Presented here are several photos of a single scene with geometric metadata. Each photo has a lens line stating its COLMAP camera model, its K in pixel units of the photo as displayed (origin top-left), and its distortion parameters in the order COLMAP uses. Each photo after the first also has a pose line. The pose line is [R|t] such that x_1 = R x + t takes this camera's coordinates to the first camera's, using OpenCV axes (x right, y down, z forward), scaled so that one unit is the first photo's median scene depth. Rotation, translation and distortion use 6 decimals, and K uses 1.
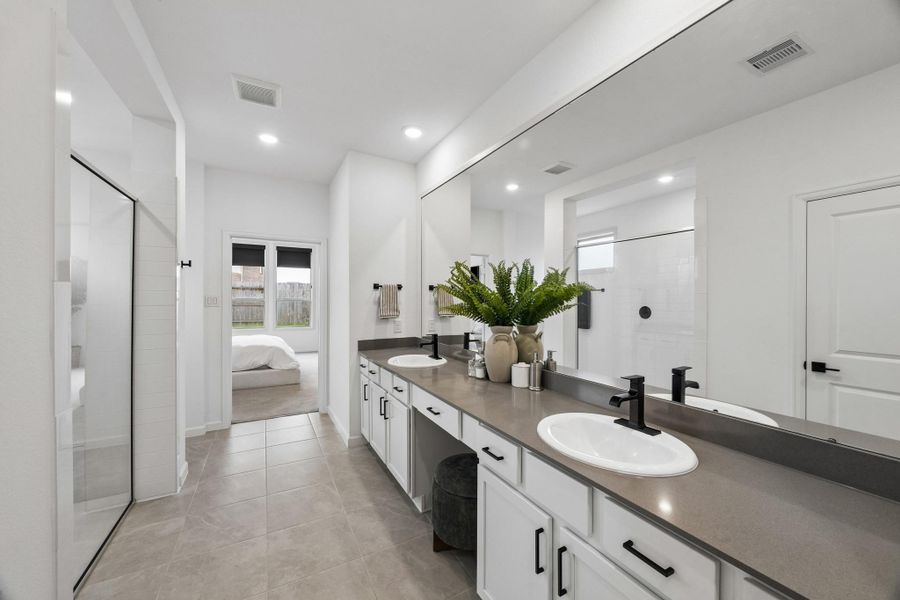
lens RADIAL K [[348.9, 0, 450.0], [0, 348.9, 300.0], [0, 0, 1]] dist [0.000503, -0.000025]
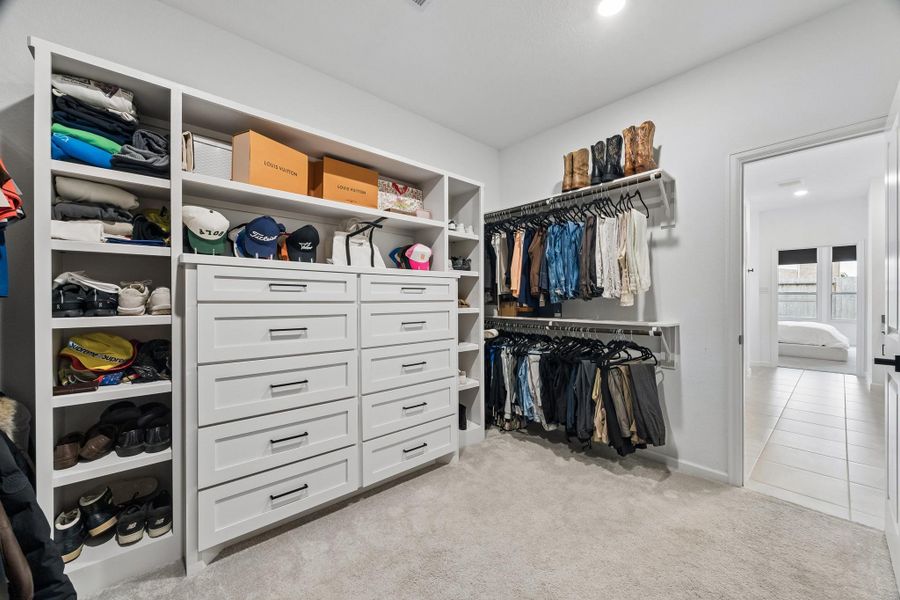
lens RADIAL K [[348.9, 0, 450.0], [0, 348.9, 300.0], [0, 0, 1]] dist [0.000503, -0.000025]
pose [[0.233755, -0.001704, -0.972294, 0.520832], [0.000513, 0.999999, -0.001630, 0.044328], [0.972295, -0.000117, 0.233755, -0.754847]]
